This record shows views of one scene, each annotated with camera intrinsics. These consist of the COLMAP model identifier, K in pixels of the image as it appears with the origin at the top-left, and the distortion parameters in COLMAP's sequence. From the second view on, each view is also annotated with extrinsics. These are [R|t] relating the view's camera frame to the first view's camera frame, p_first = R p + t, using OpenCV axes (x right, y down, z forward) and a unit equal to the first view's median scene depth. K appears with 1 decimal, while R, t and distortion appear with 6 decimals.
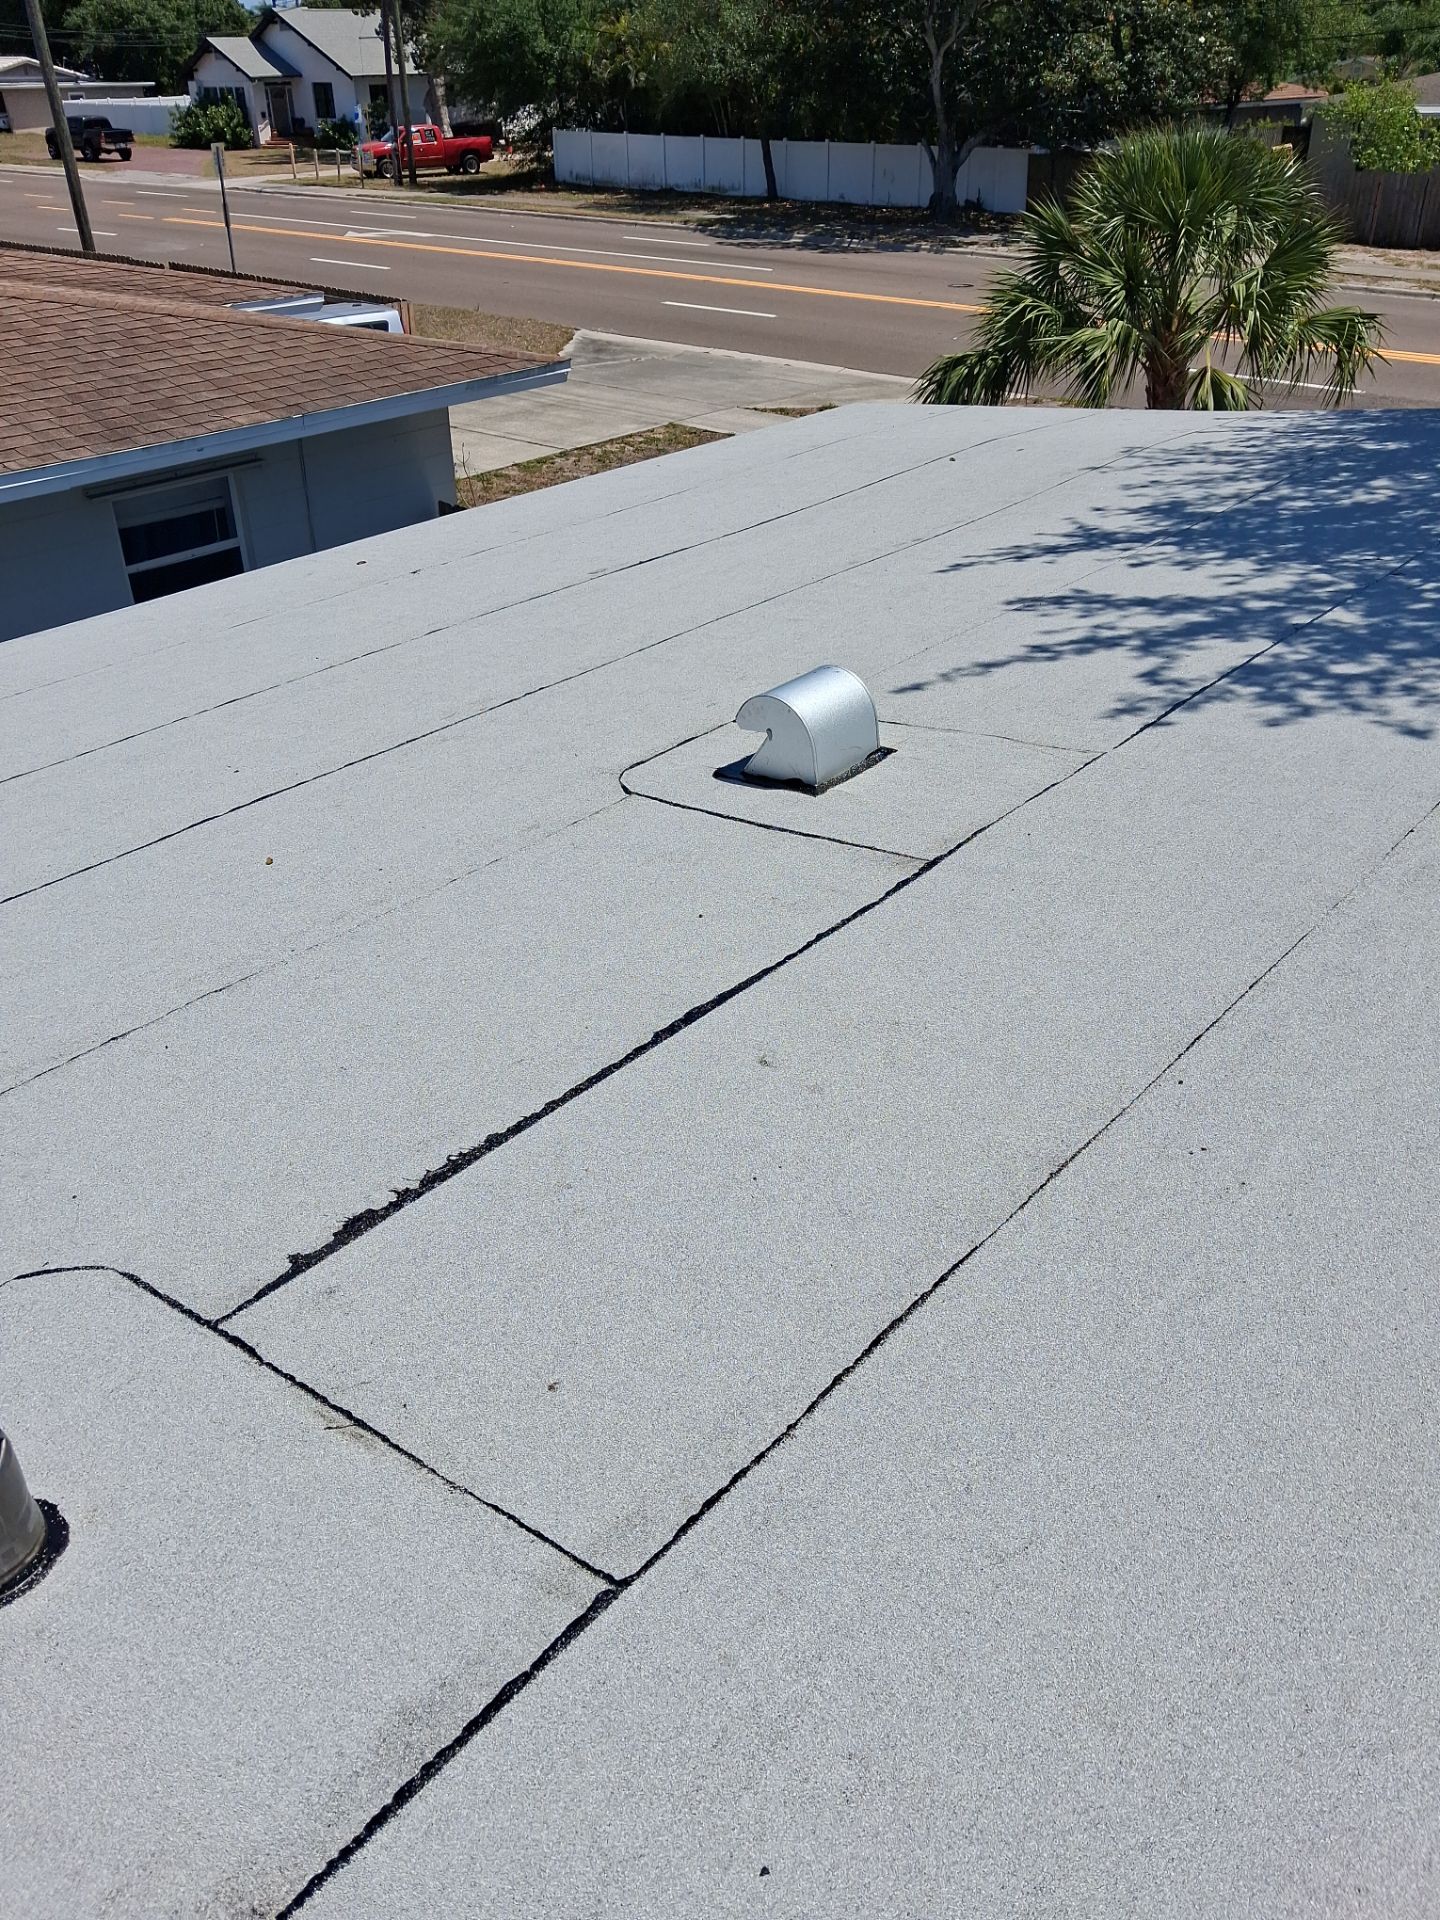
lens RADIAL K [[1514.8, 0, 697.6], [0, 1514.8, 963.1], [0, 0, 1]] dist [0.006564, -0.008113]
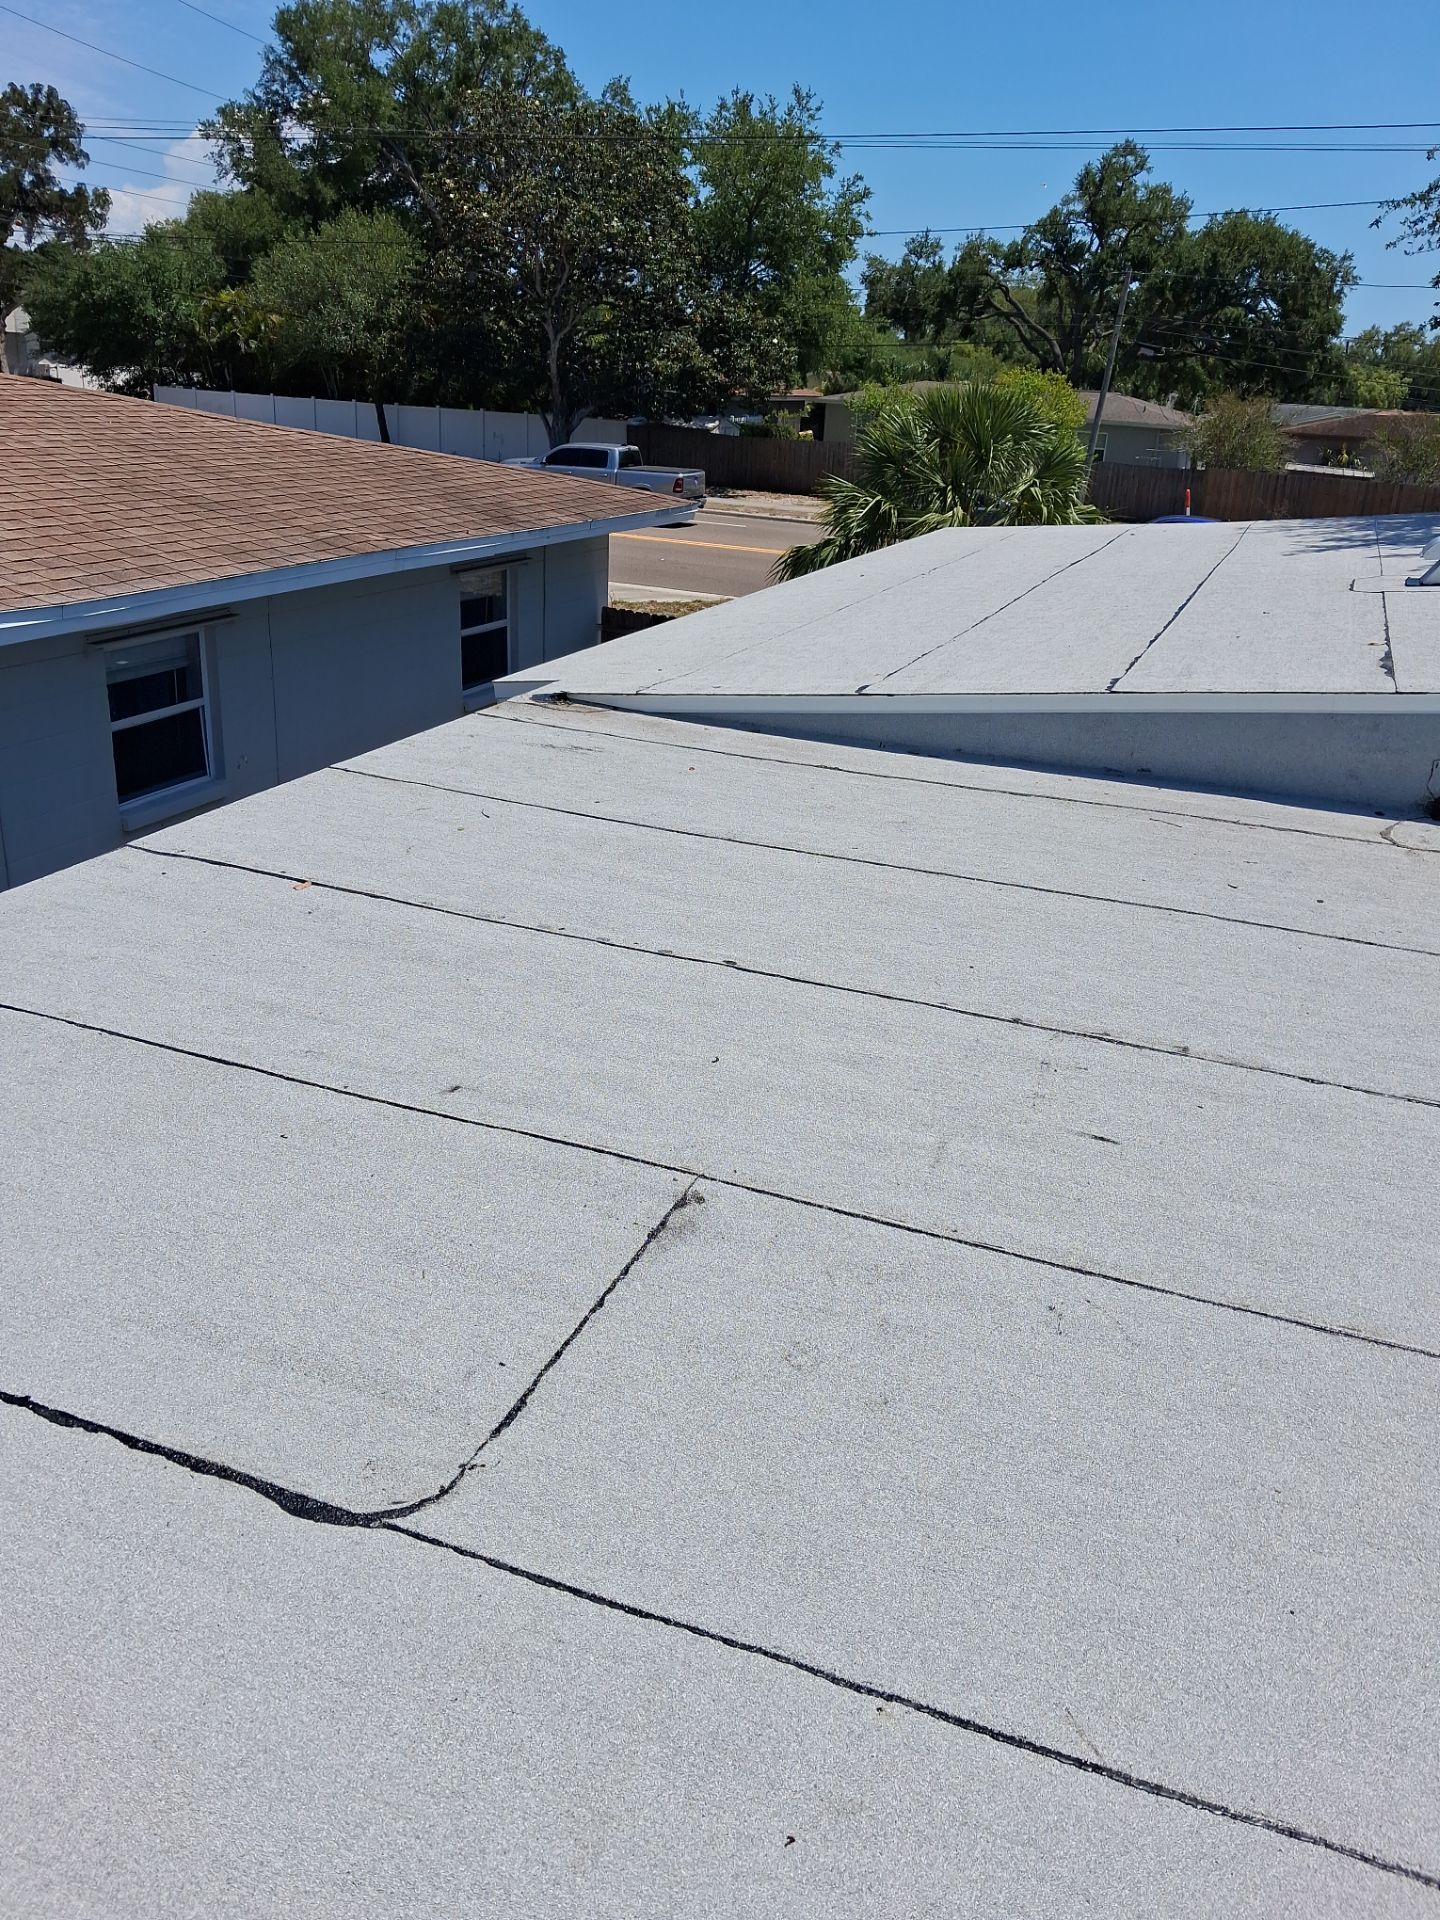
lens RADIAL K [[1514.8, 0, 697.6], [0, 1514.8, 963.1], [0, 0, 1]] dist [0.006564, -0.008113]
pose [[0.941996, -0.067688, 0.328728, -0.151245], [0.119634, 0.982834, -0.140446, 0.049561], [-0.313579, 0.171627, 0.933923, -0.042486]]
